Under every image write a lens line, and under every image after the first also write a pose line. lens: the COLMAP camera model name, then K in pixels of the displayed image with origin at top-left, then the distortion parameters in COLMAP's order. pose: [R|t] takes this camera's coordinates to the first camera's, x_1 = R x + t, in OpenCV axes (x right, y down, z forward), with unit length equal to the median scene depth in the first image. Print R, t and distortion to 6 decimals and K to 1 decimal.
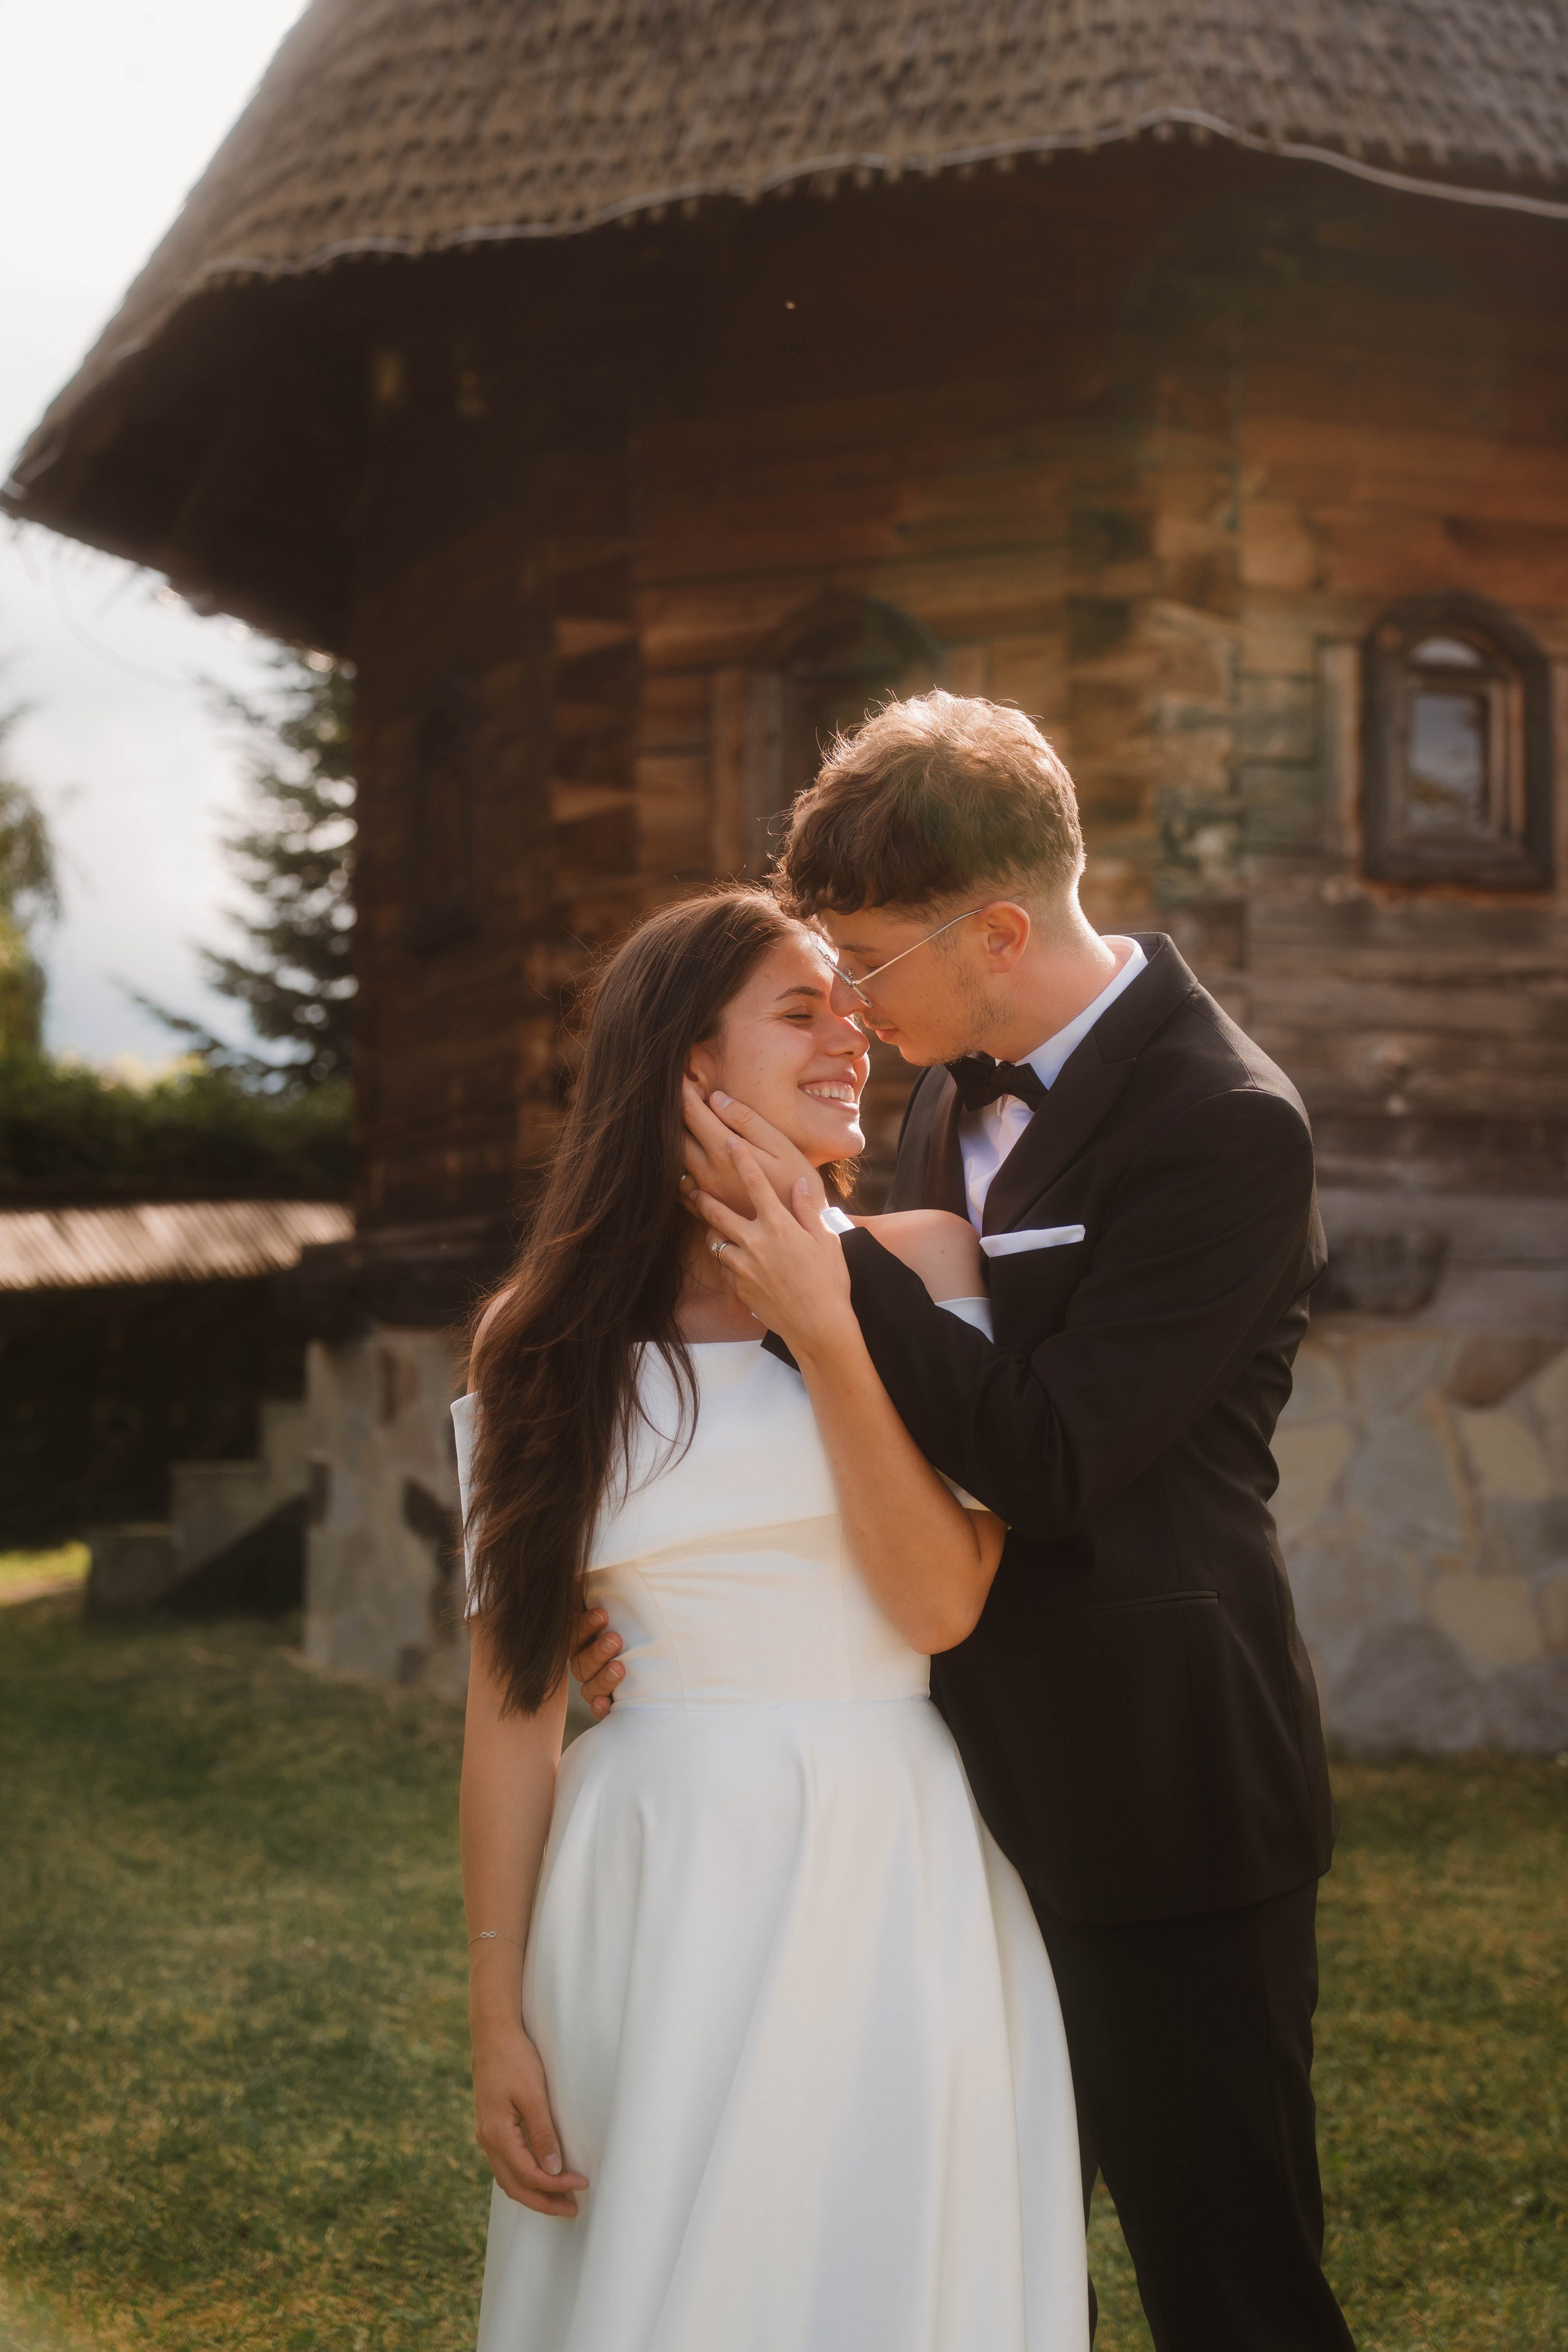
lens RADIAL K [[3480.2, 0, 755.0], [0, 3480.2, 1188.5], [0, 0, 1]] dist [0.026537, -0.054130]
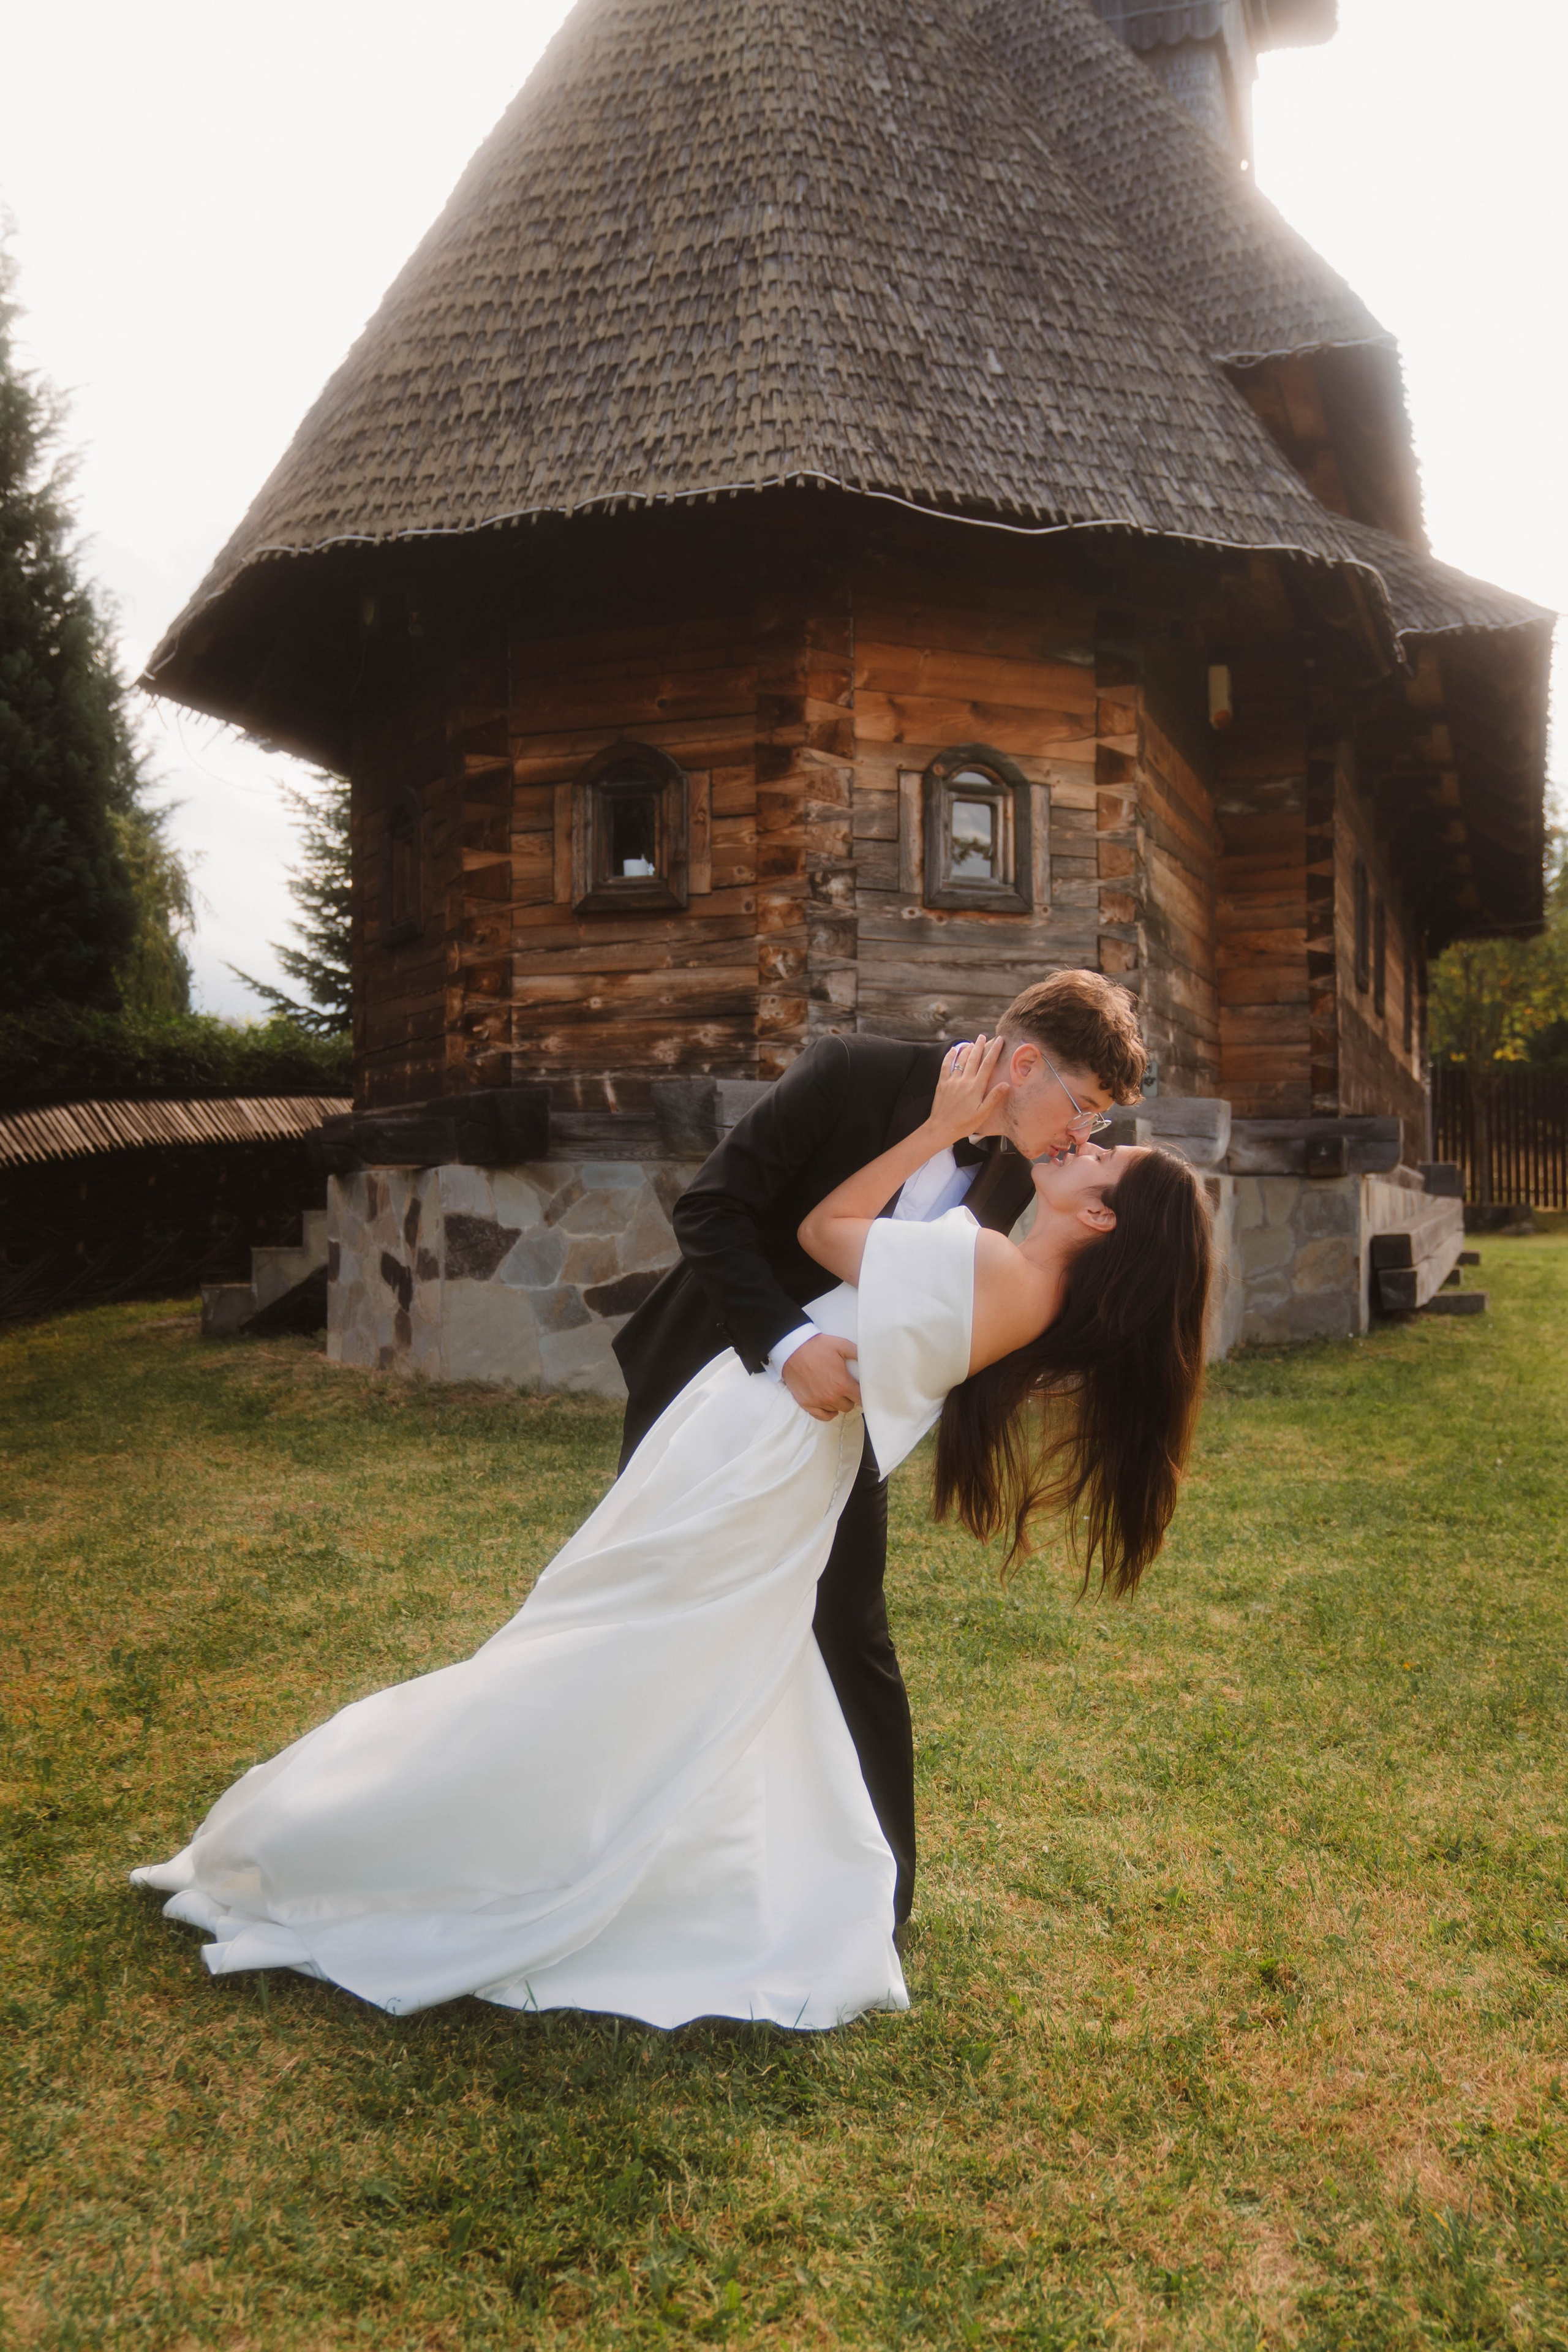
lens RADIAL K [[2105.1, 0, 784.0], [0, 2105.1, 1176.0], [0, 0, 1]] dist [-0.045536, 0.007551]
pose [[0.997684, -0.002857, 0.067964, 0.032367], [0.000308, 0.999297, 0.037494, 0.007434], [-0.068024, -0.037386, 0.996983, -0.062874]]
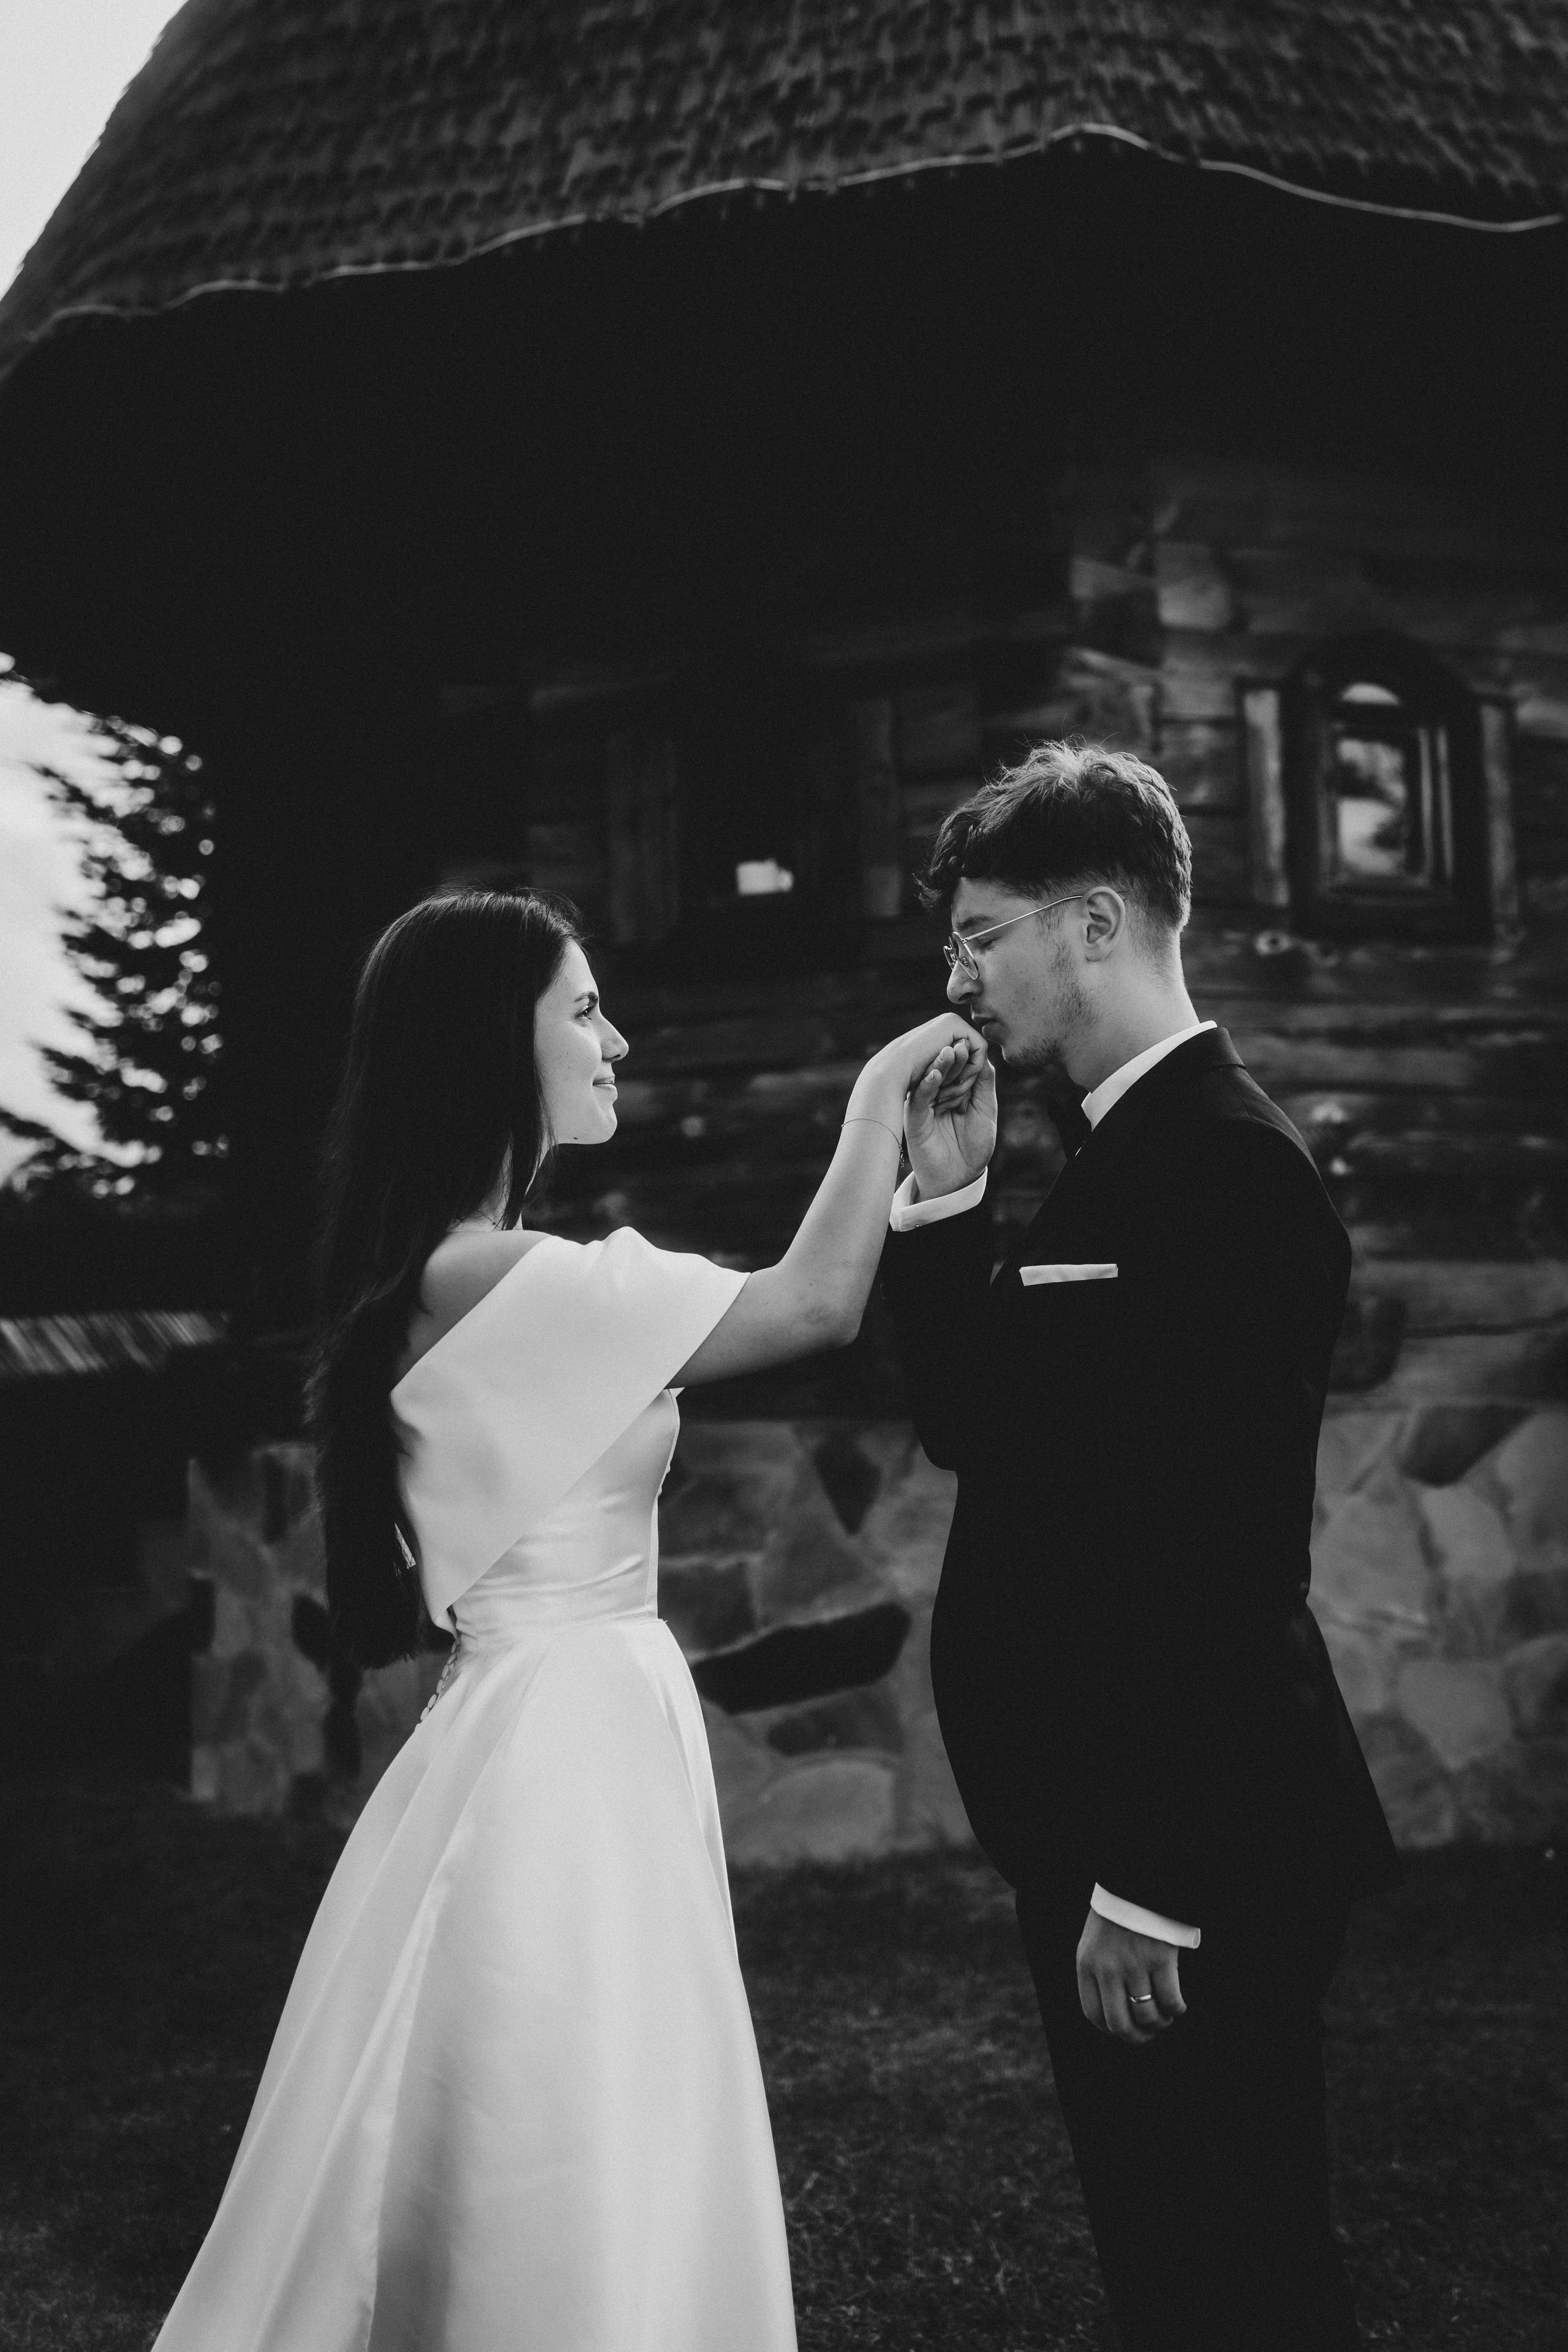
lens RADIAL K [[3403.4, 0, 782.1], [0, 3403.4, 1142.3], [0, 0, 1]] dist [0.002020, 0.026970]
pose [[0.997783, -0.029402, 0.059703, -0.023714], [0.031740, 0.998751, -0.038596, 0.000374], [-0.058494, 0.040405, 0.997470, 0.083135]]
